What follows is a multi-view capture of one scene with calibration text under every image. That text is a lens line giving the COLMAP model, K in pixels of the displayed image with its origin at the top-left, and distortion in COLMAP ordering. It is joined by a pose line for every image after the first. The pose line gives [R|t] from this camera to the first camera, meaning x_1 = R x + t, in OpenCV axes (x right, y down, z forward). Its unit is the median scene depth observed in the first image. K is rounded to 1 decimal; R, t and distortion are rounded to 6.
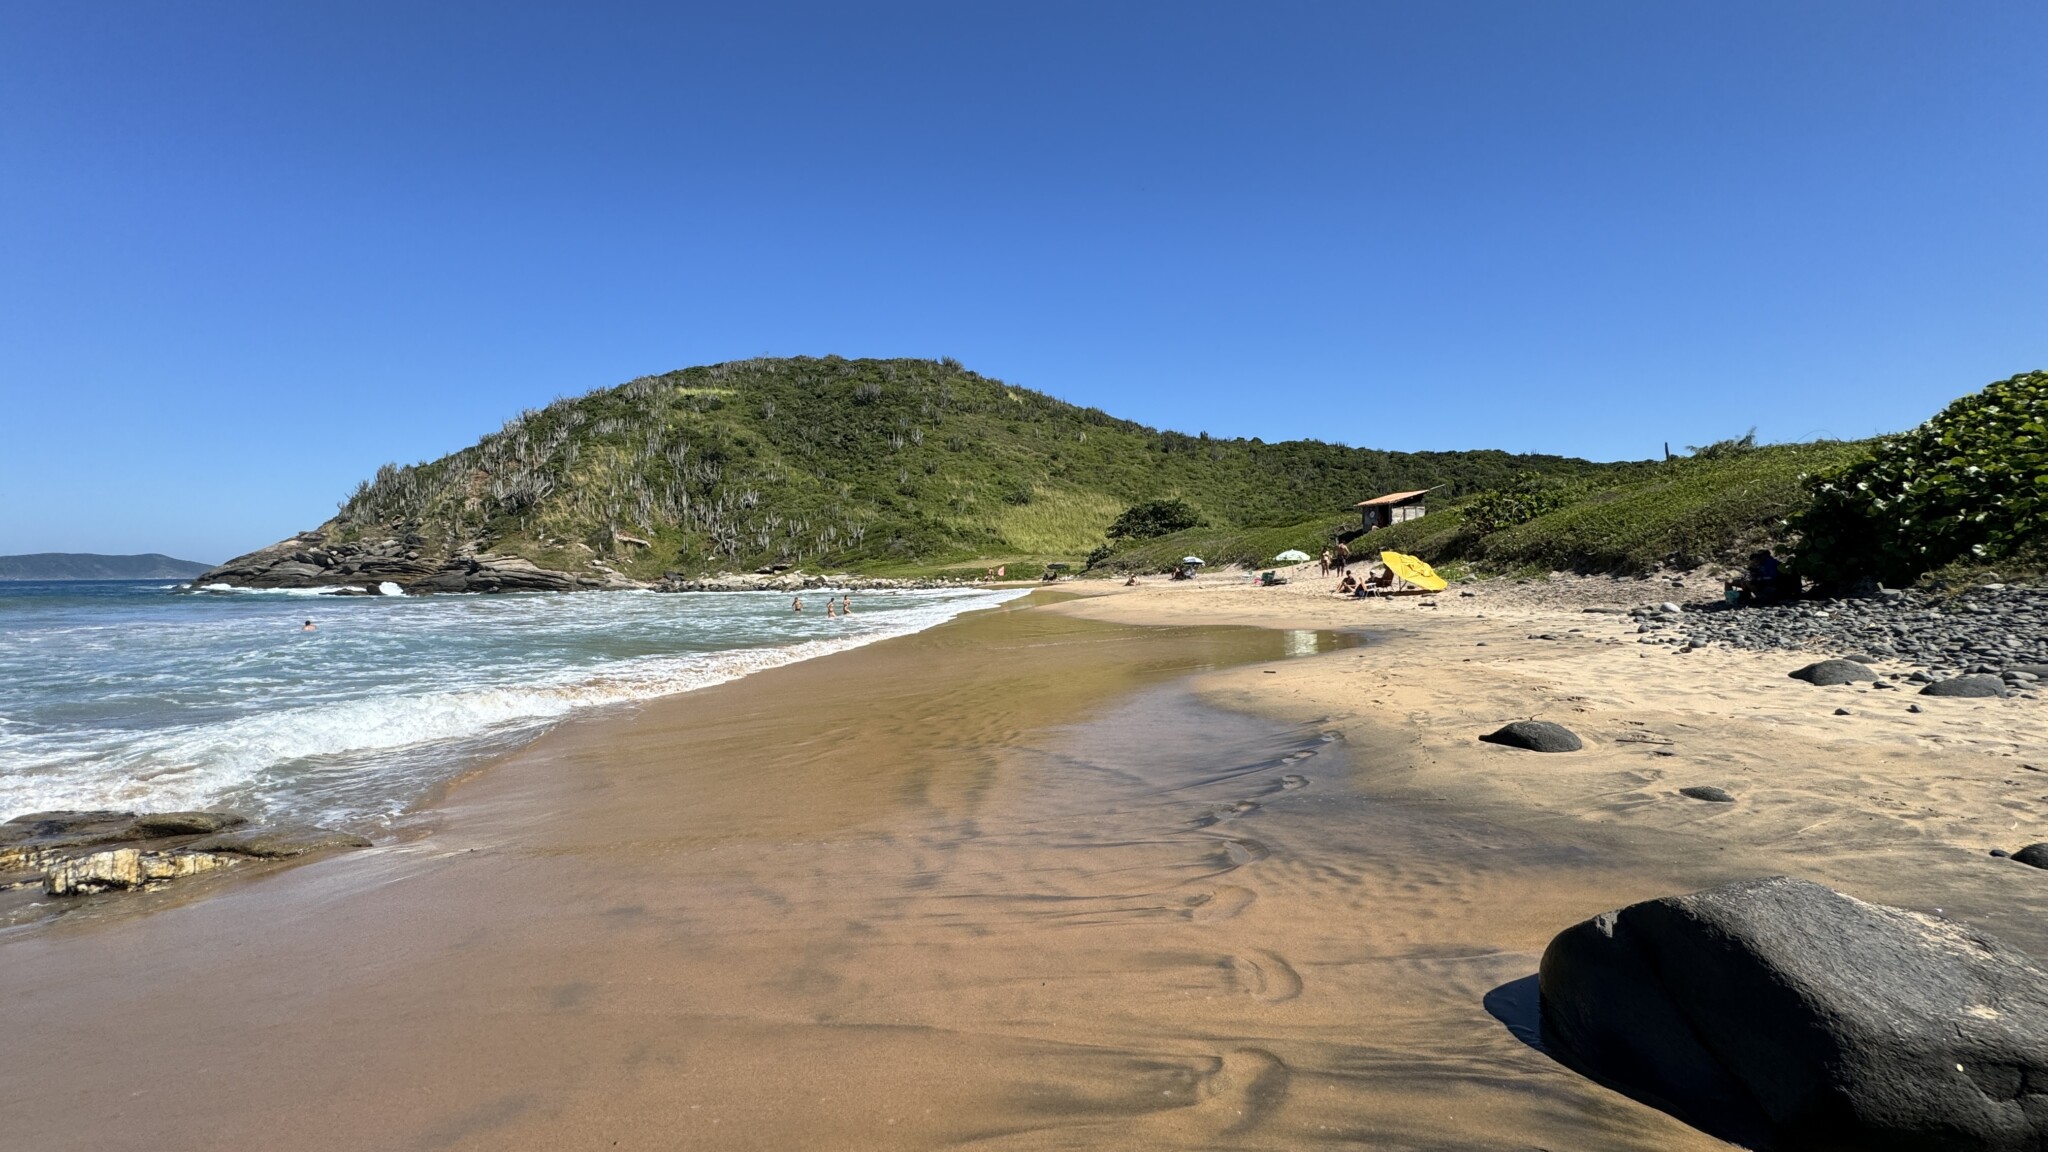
lens RADIAL K [[821.6, 0, 1024.0], [0, 821.6, 576.0], [0, 0, 1]] dist [-0.002581, 0.000503]
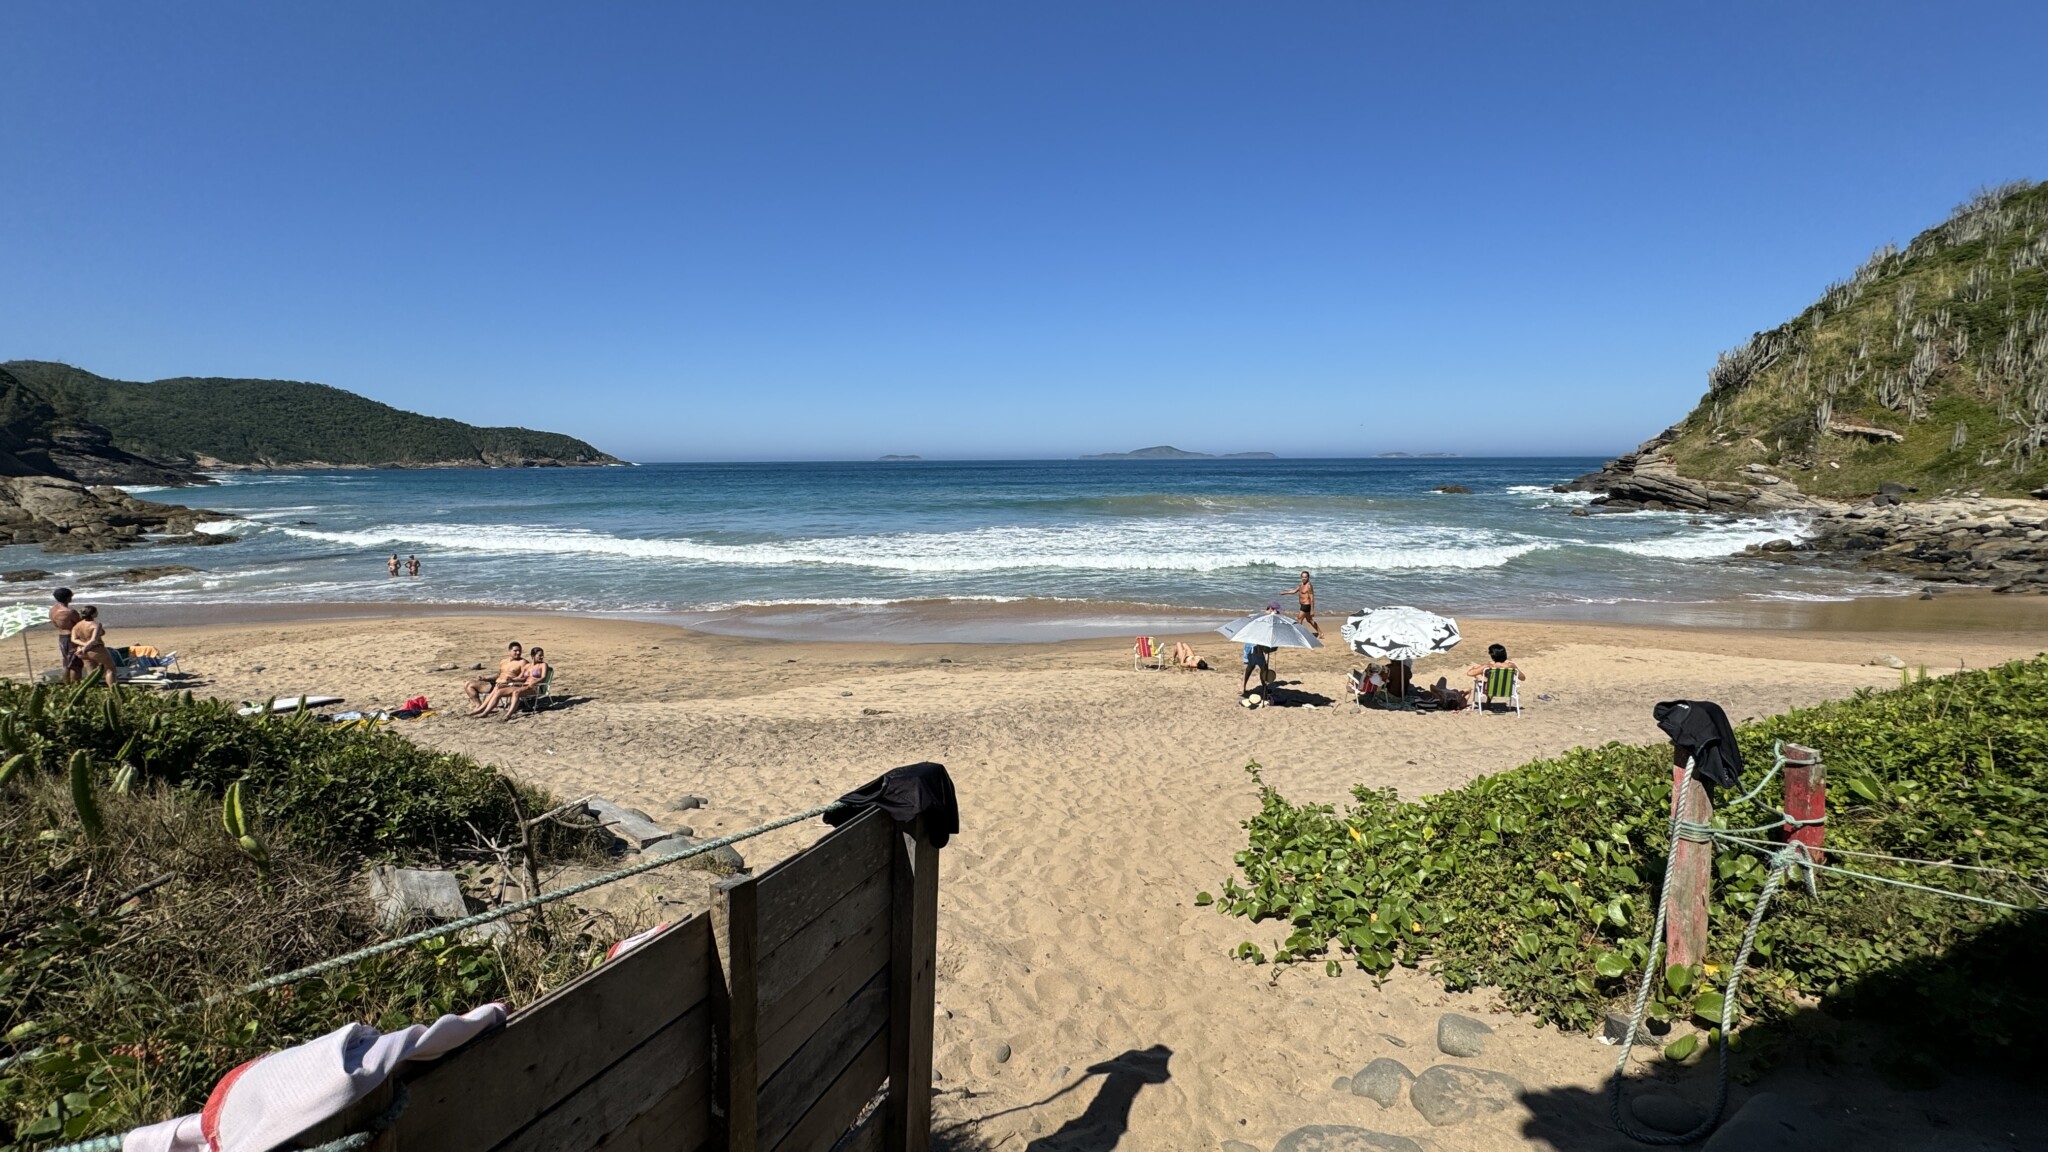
lens RADIAL K [[816.9, 0, 1024.0], [0, 816.9, 576.0], [0, 0, 1]] dist [-0.002028, 0.000285]
pose [[-0.065546, 0.151887, -0.986222, 0.151679], [-0.001391, 0.988333, 0.152305, -0.023415], [0.997849, 0.011355, -0.064570, 0.348309]]
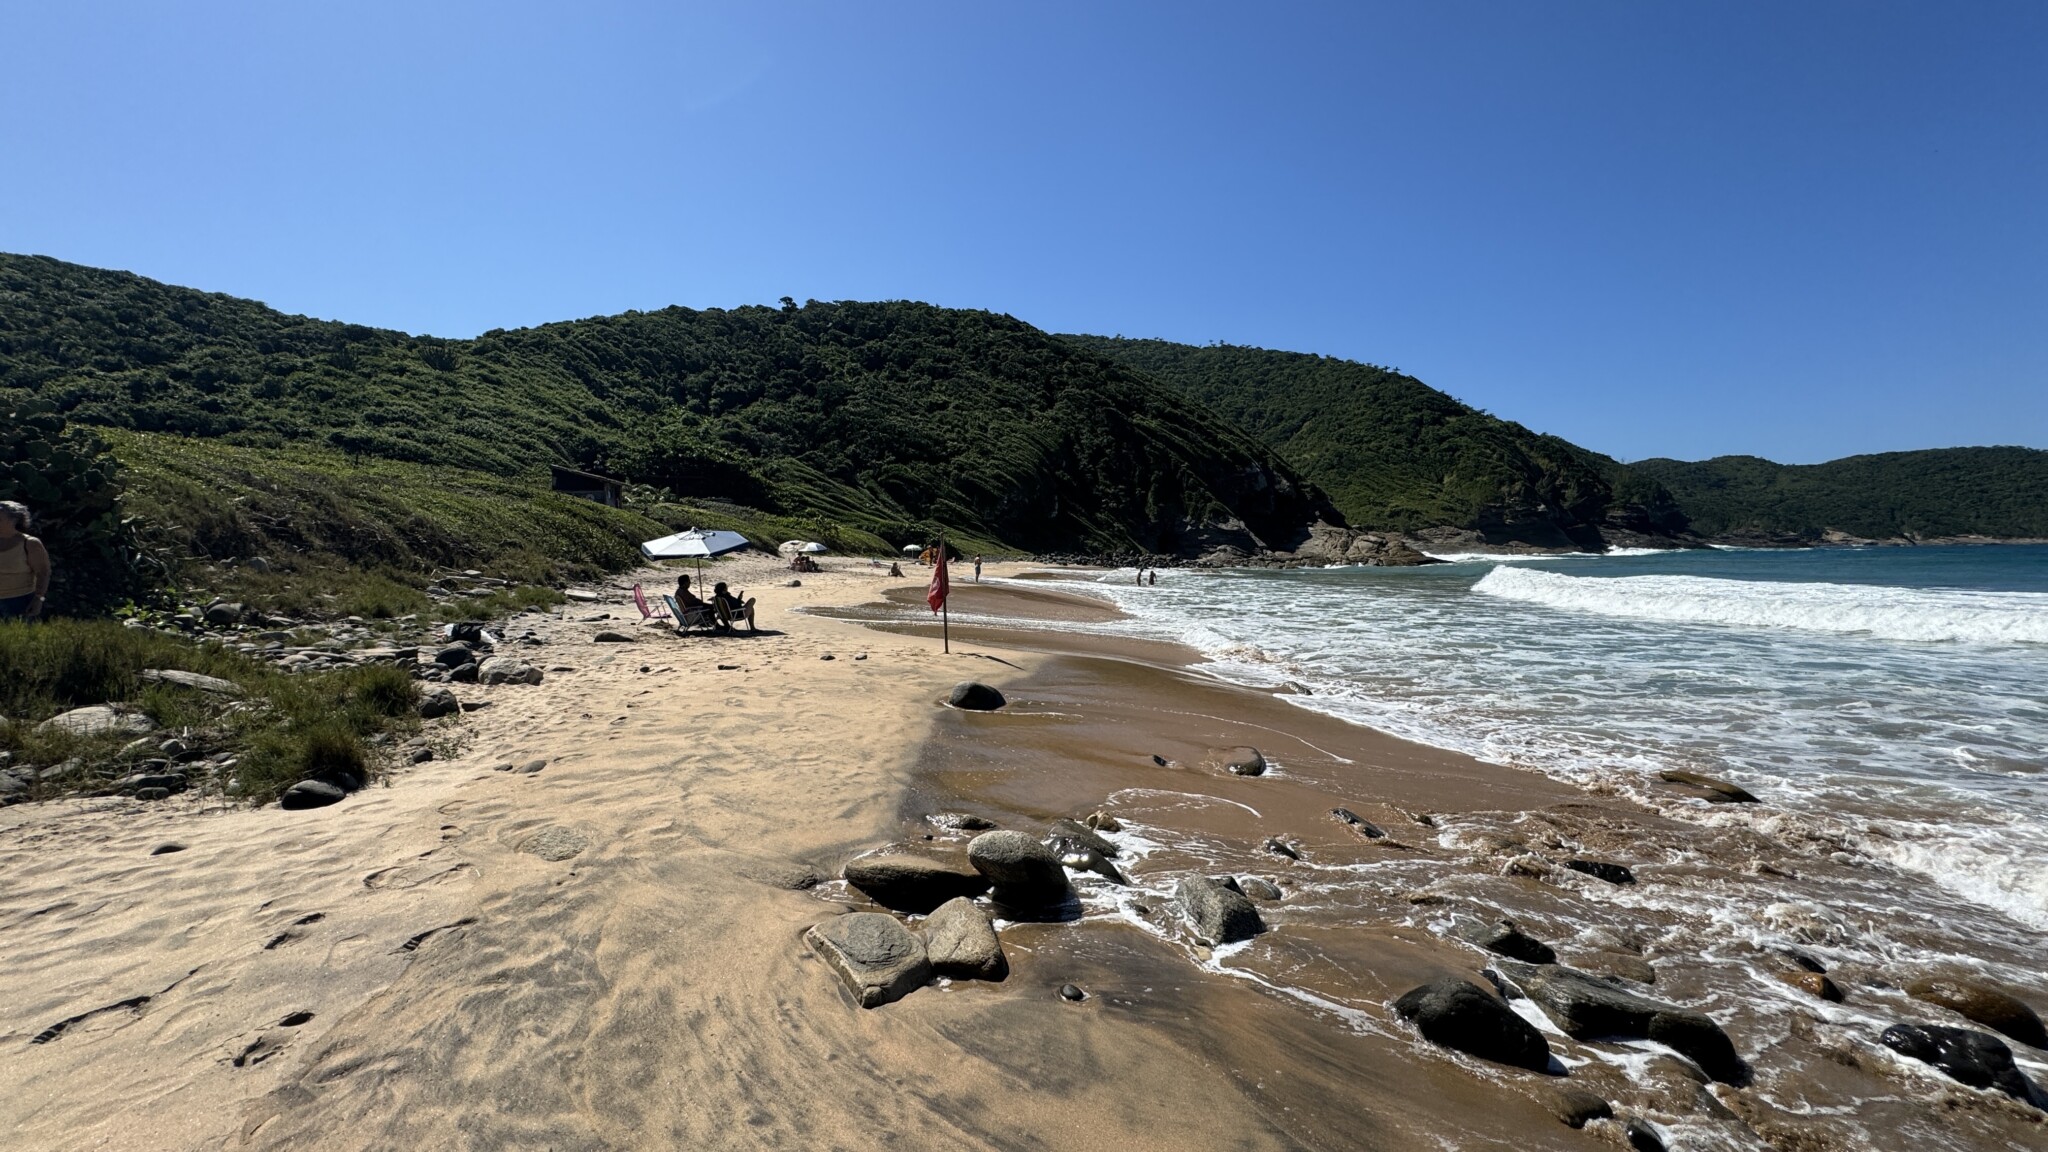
lens RADIAL K [[821.6, 0, 1024.0], [0, 821.6, 576.0], [0, 0, 1]] dist [-0.002581, 0.000503]
pose [[-0.993729, 0.015072, 0.110797, -0.026903], [0.019586, 0.999017, 0.039759, -0.006234], [-0.110089, 0.041680, -0.993047, 0.655095]]
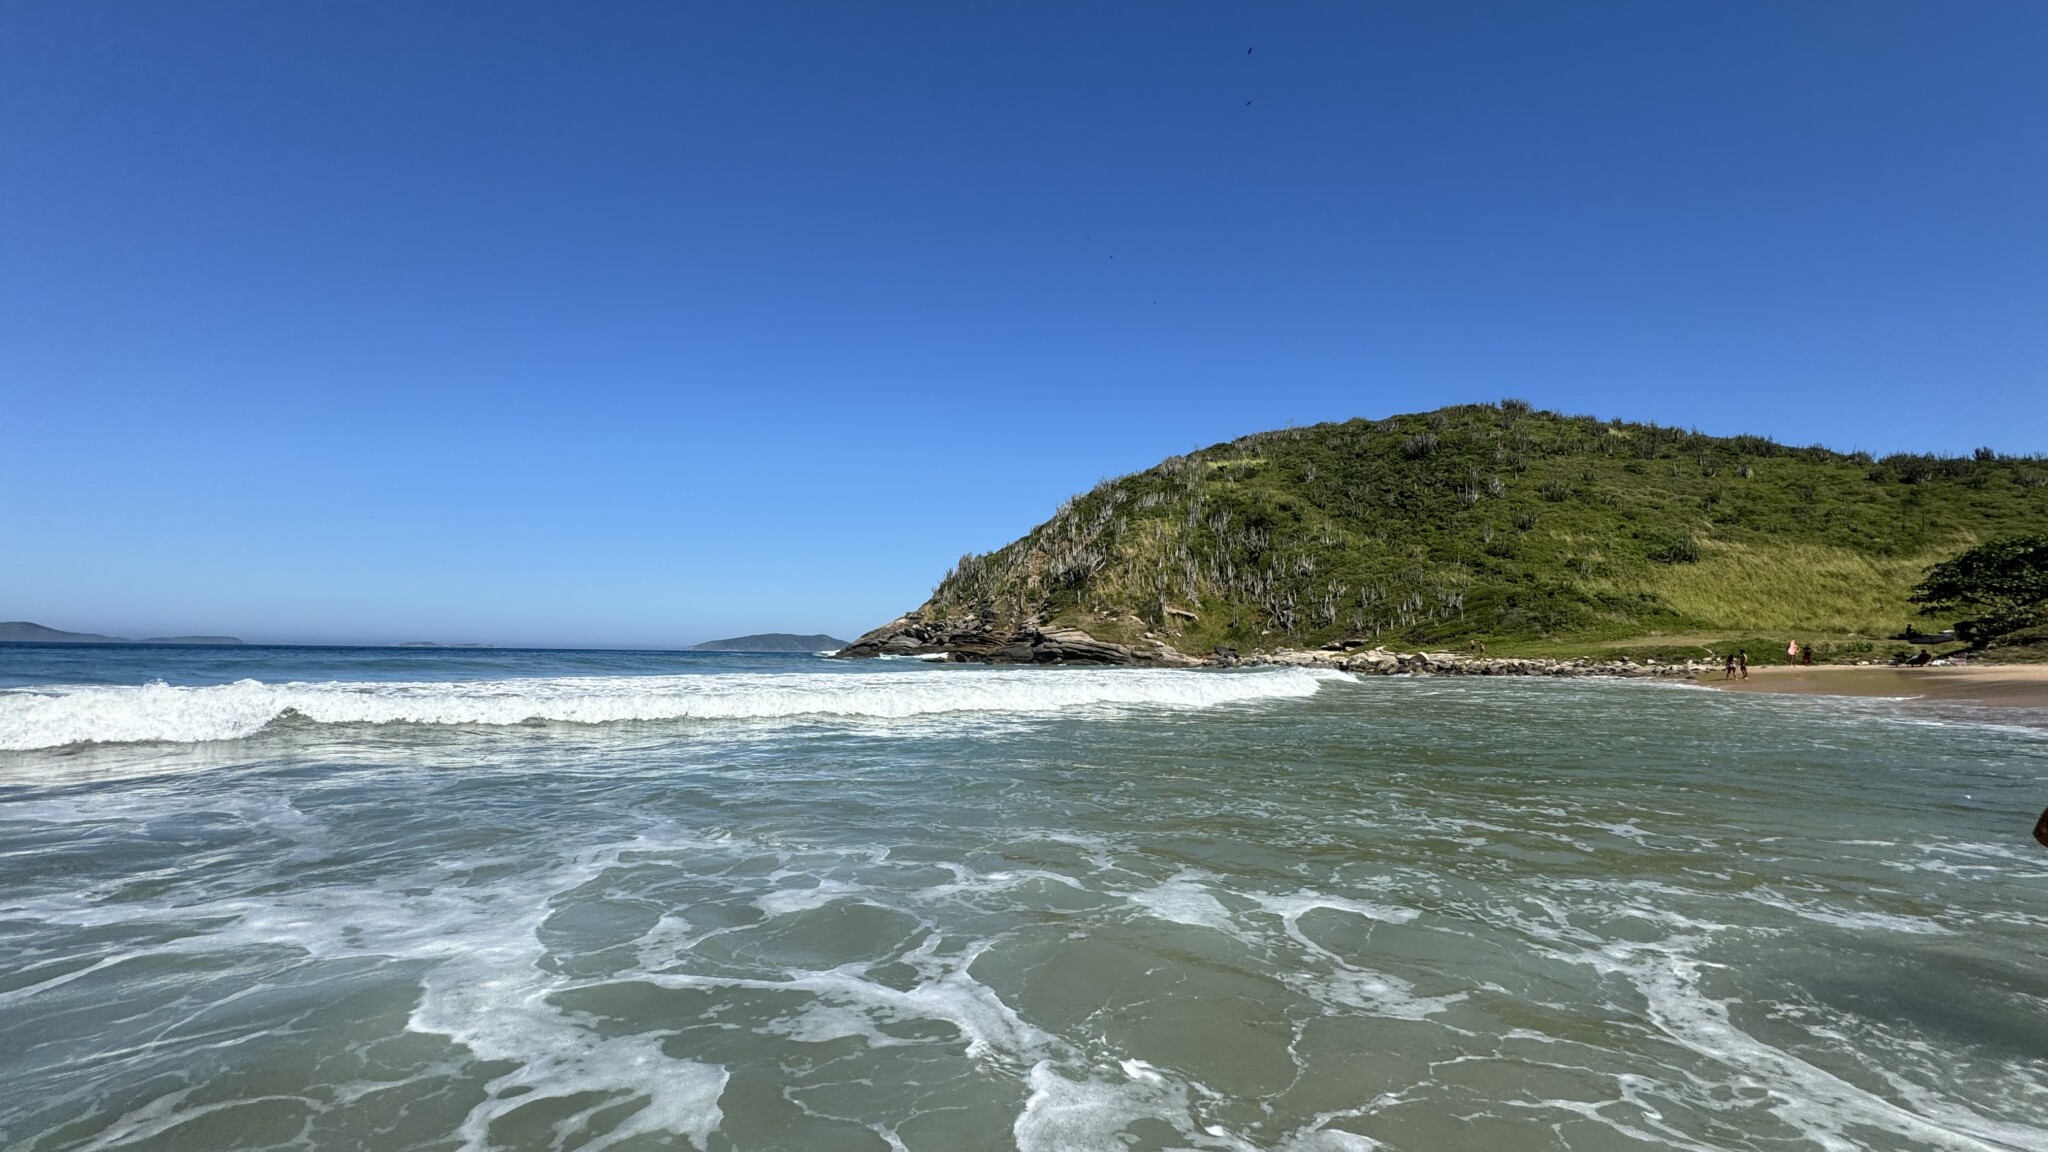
lens RADIAL K [[820.3, 0, 1024.0], [0, 820.3, 576.0], [0, 0, 1]] dist [0.000199, 0.000087]
pose [[0.838920, -0.030892, -0.543377, -0.097148], [-0.026135, 0.994950, -0.096914, 0.008610], [0.543626, 0.095504, 0.833876, 0.097082]]
